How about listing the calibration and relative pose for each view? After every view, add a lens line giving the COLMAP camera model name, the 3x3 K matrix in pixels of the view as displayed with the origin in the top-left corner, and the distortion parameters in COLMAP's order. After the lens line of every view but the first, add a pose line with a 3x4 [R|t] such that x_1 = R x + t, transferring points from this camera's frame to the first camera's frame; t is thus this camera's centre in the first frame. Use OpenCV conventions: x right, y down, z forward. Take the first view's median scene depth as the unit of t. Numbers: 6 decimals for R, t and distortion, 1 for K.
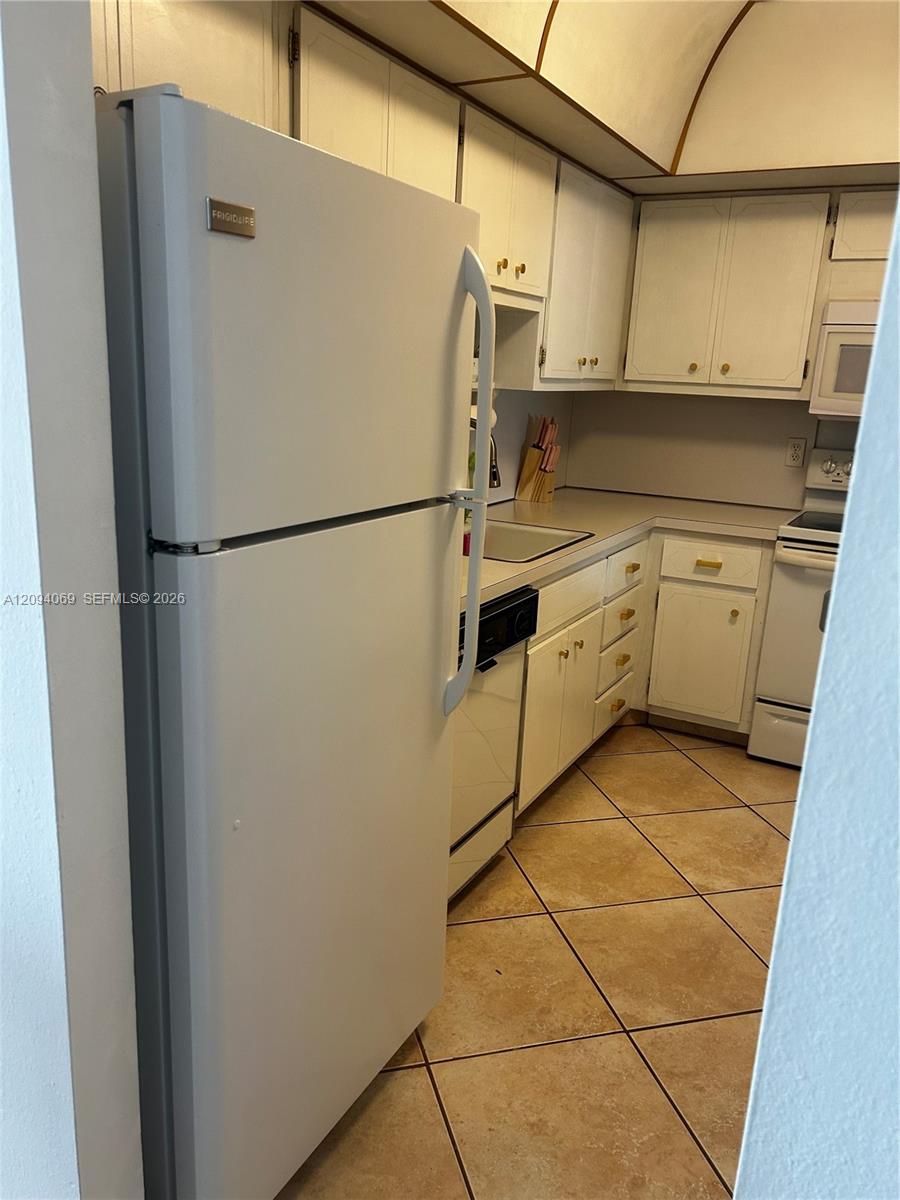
lens RADIAL K [[908.5, 0, 445.8], [0, 908.5, 602.2], [0, 0, 1]] dist [0.059596, -0.060501]
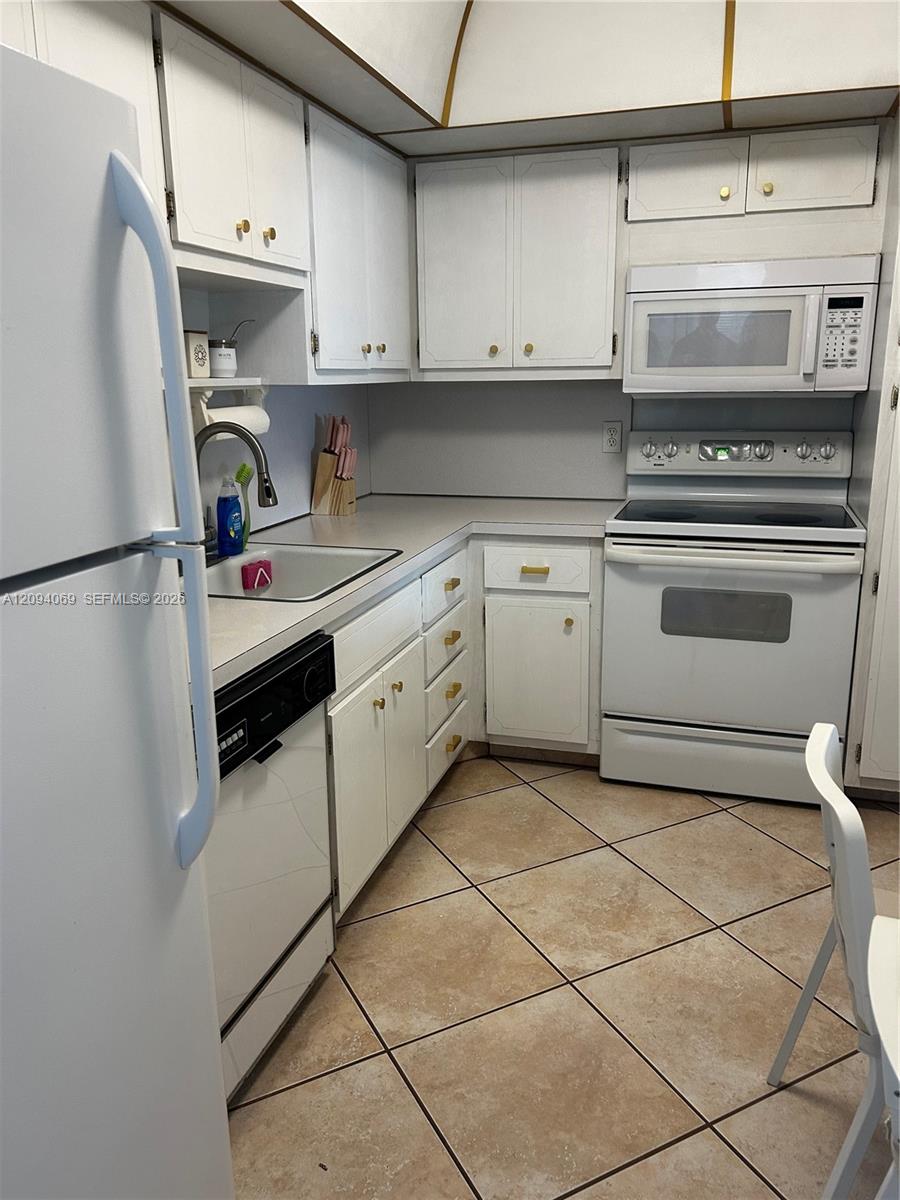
lens RADIAL K [[907.1, 0, 462.2], [0, 907.1, 587.7], [0, 0, 1]] dist [0.059338, -0.053369]
pose [[0.975008, -0.106194, 0.195146, 0.050712], [0.109472, 0.993971, -0.006055, -0.029961], [-0.193326, 0.027267, 0.980756, 0.170427]]
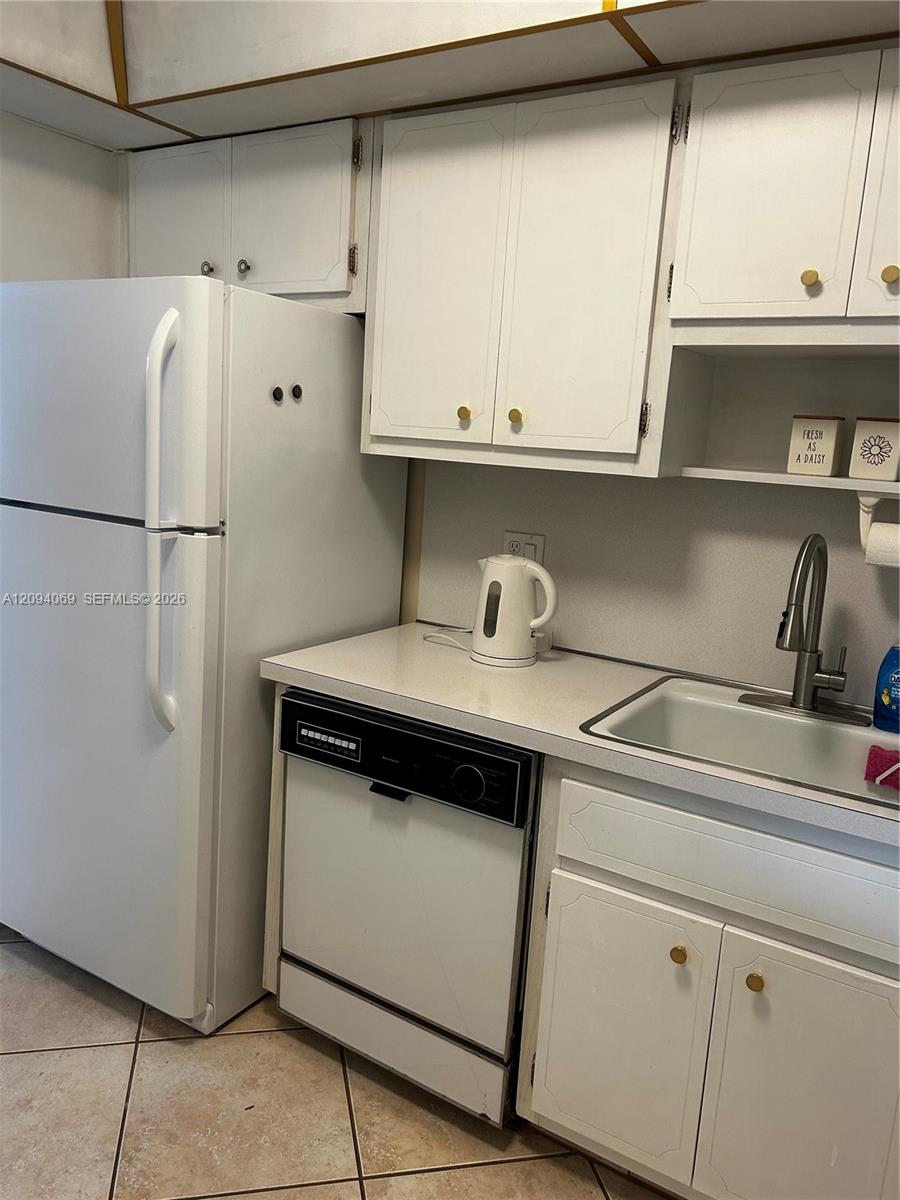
lens RADIAL K [[904.0, 0, 450.0], [0, 904.0, 600.0], [0, 0, 1]] dist [-0.008937, -0.007982]
pose [[-0.049874, 0.125484, -0.990841, 0.582130], [-0.319924, 0.937795, 0.134869, -0.152375], [0.946130, 0.323720, -0.006626, 0.728842]]
